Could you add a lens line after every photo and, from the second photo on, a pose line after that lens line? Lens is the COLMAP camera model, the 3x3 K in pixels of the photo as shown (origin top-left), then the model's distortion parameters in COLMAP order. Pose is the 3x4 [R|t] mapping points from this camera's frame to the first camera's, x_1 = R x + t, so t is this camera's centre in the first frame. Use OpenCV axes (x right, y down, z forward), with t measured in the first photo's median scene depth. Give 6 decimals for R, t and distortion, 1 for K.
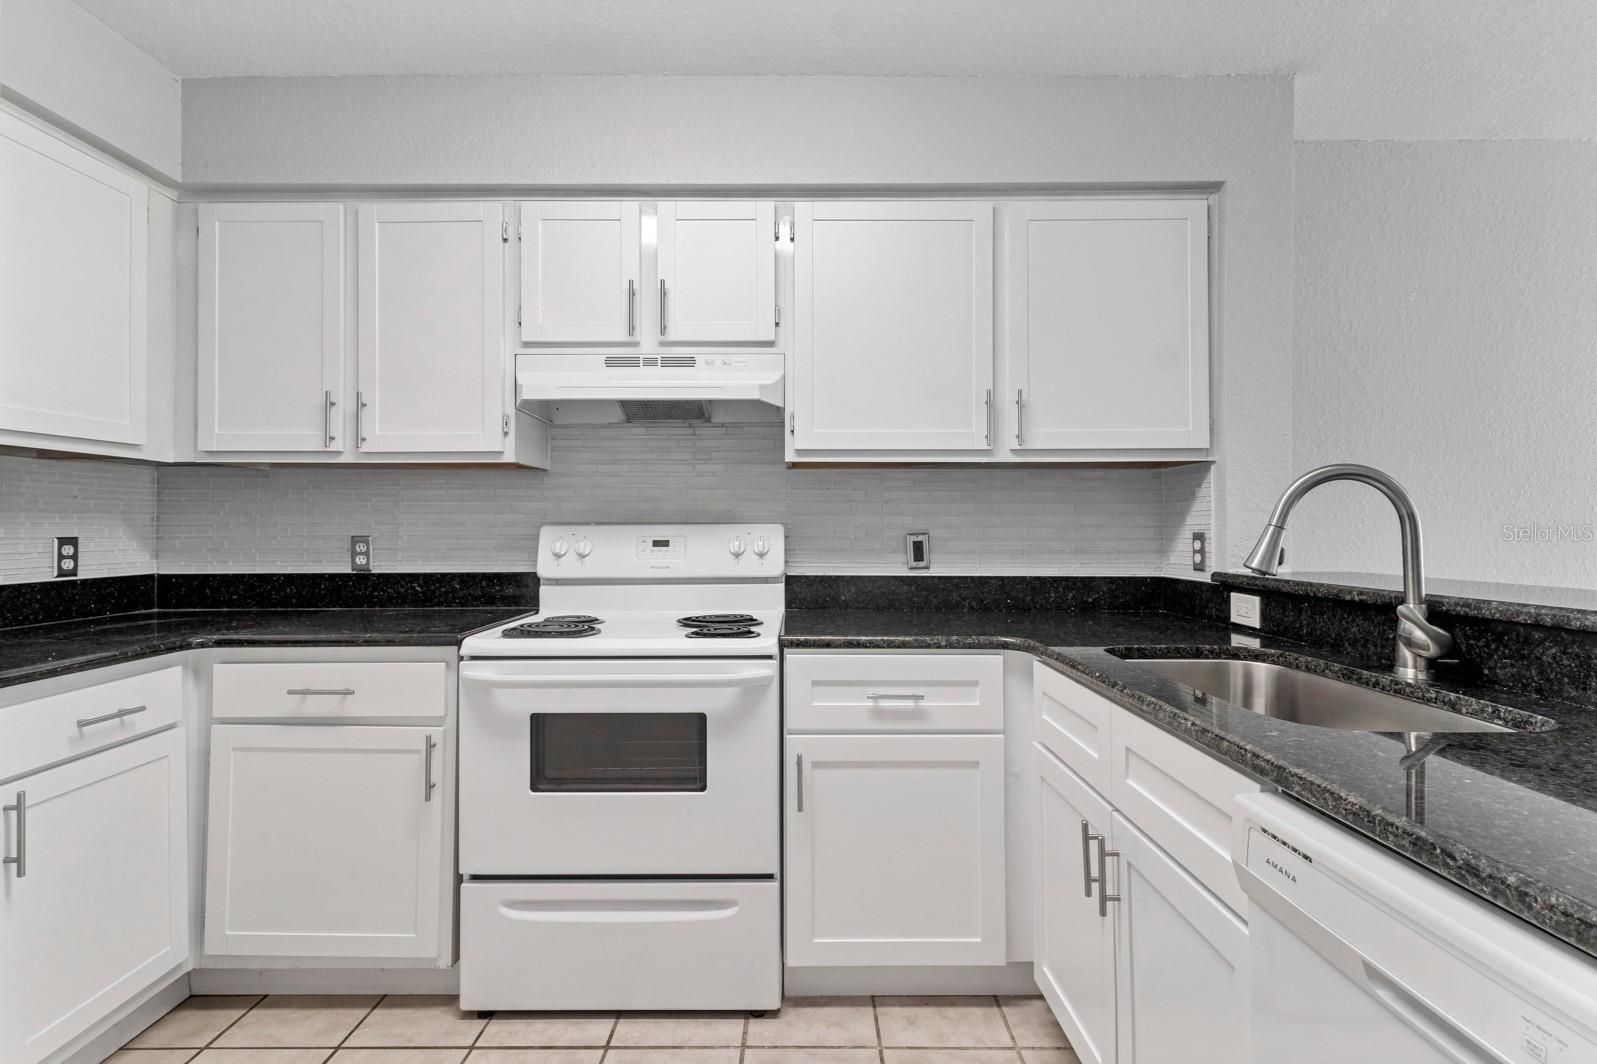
lens RADIAL K [[809.0, 0, 796.6], [0, 809.0, 517.4], [0, 0, 1]] dist [0.004633, 0.001045]
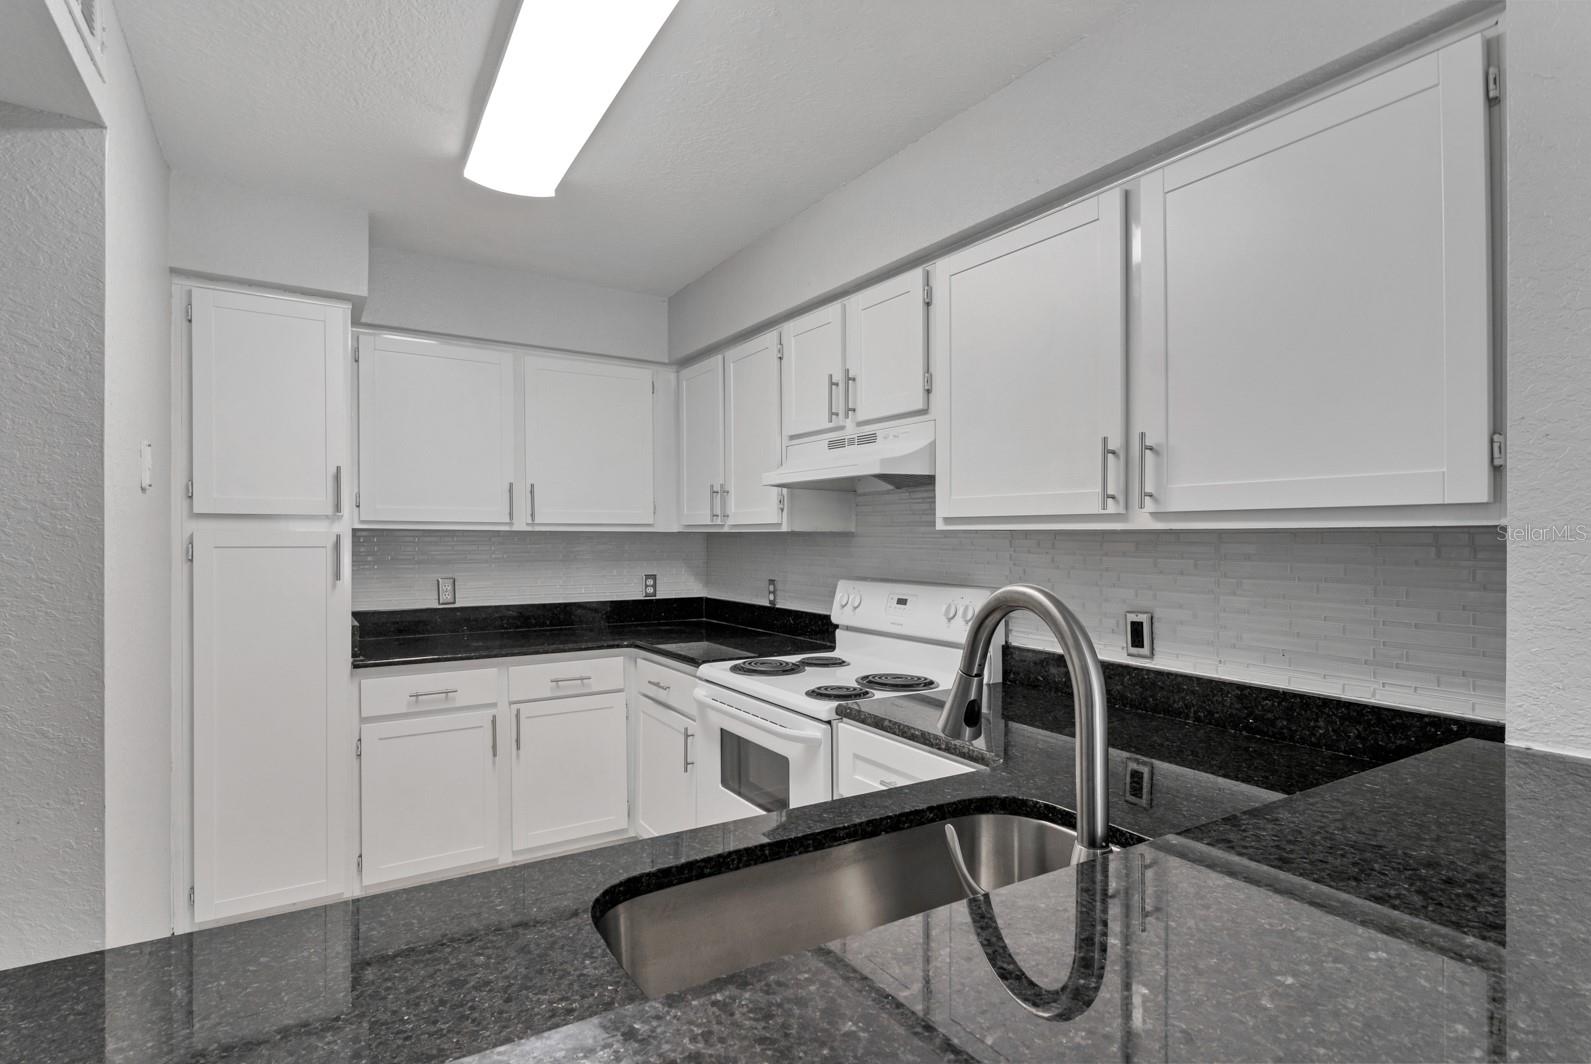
lens RADIAL K [[806.0, 0, 799.5], [0, 806.0, 538.2], [0, 0, 1]] dist [0.004633, 0.001045]
pose [[0.524847, 0.008396, -0.851155, 0.729702], [0.007546, 0.999866, 0.014517, -0.074662], [0.851163, -0.014042, 0.524713, 0.349272]]
